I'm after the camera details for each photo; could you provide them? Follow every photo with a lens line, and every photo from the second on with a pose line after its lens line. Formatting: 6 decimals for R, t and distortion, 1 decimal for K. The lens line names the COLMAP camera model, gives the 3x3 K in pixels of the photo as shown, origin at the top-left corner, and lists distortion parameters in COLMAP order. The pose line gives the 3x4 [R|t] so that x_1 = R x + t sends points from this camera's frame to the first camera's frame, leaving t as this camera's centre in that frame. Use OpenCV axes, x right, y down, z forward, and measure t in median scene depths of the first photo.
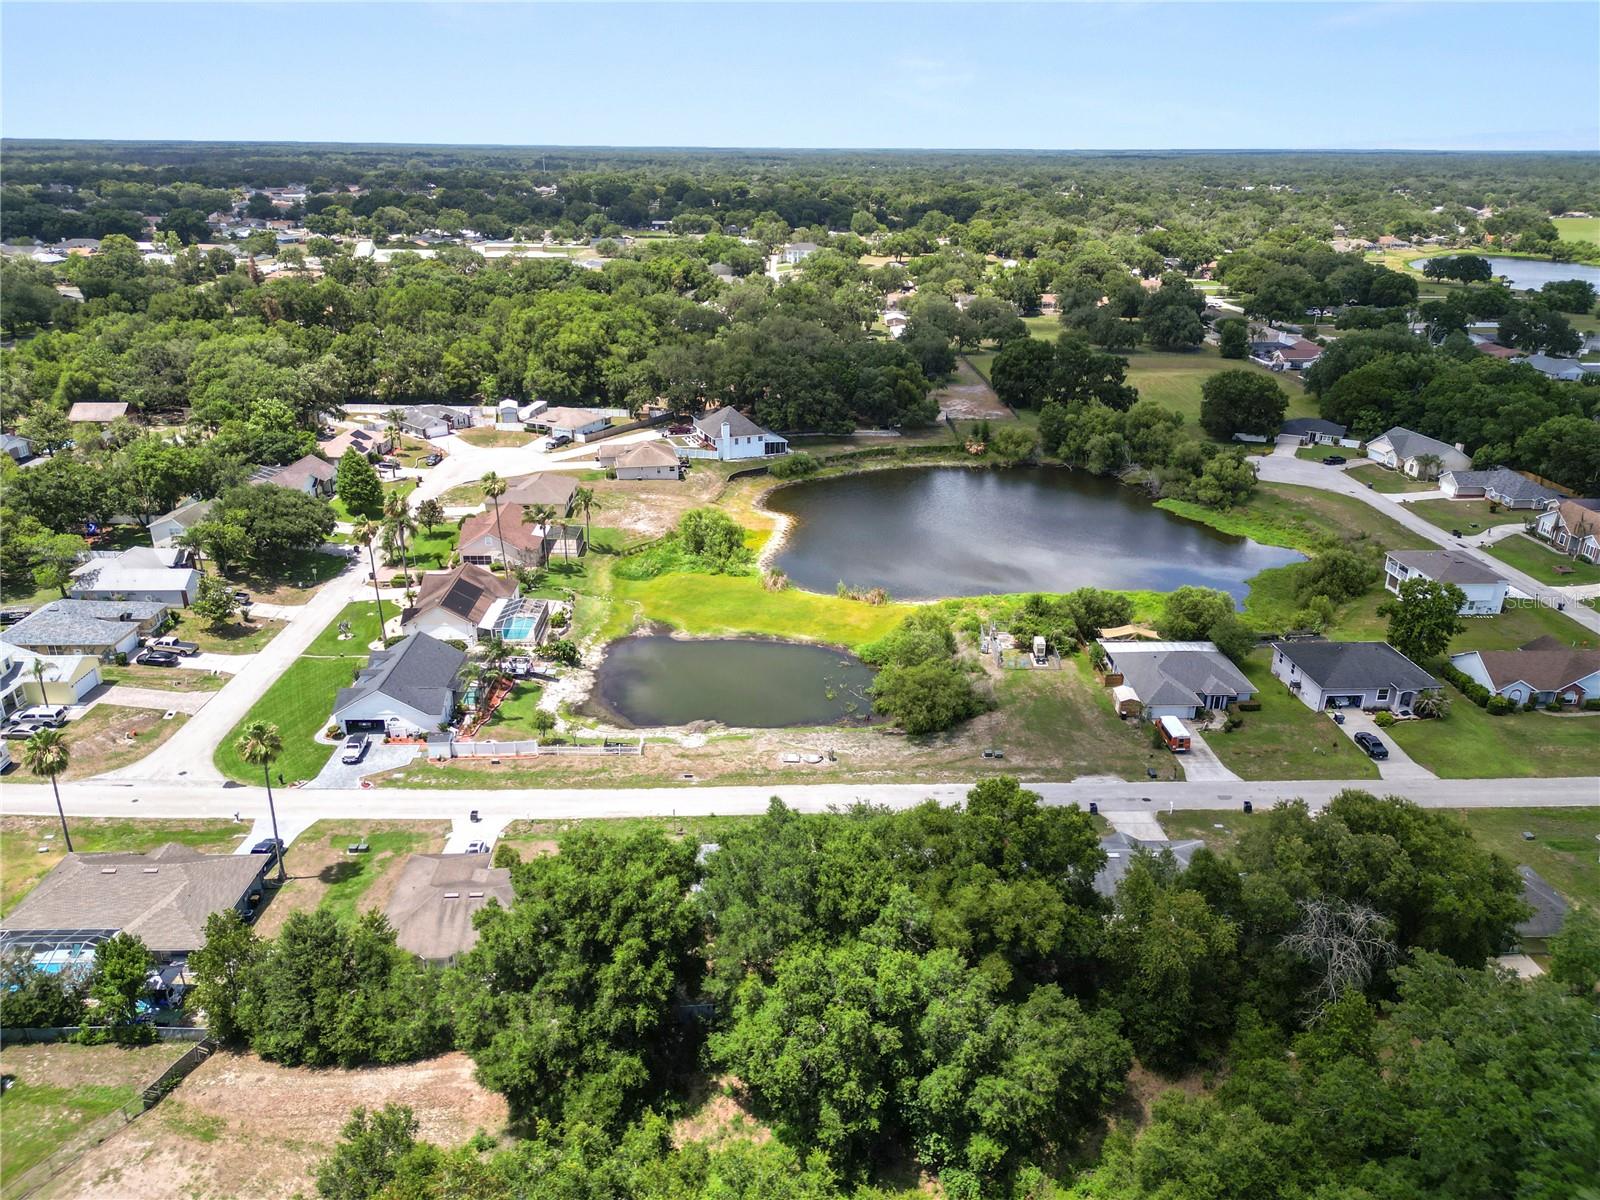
lens RADIAL K [[1110.9, 0, 793.0], [0, 1110.9, 606.8], [0, 0, 1]] dist [0.064899, -0.057221]
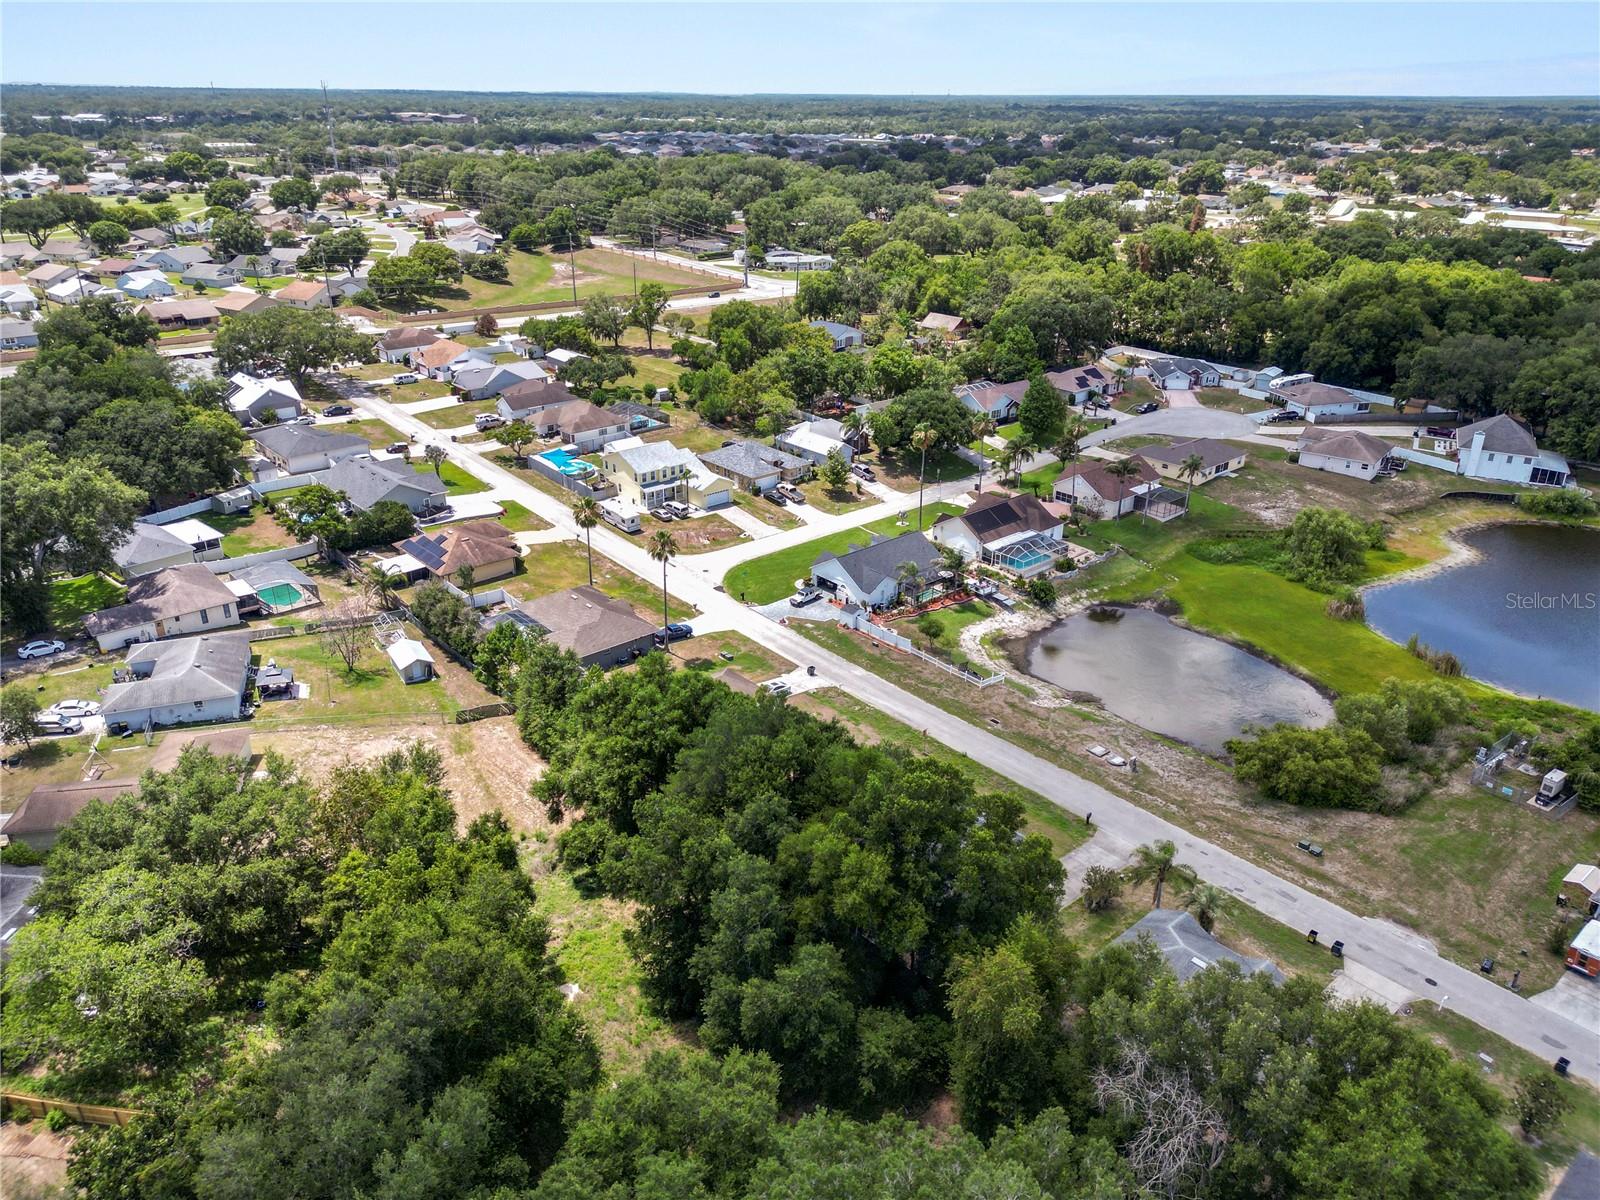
lens RADIAL K [[1110.9, 0, 793.0], [0, 1110.9, 606.8], [0, 0, 1]] dist [0.064899, -0.057221]
pose [[0.636163, 0.316597, -0.703607, 0.398903], [-0.292157, 0.942873, 0.160106, -0.047171], [0.714102, 0.103710, 0.692317, 0.123418]]
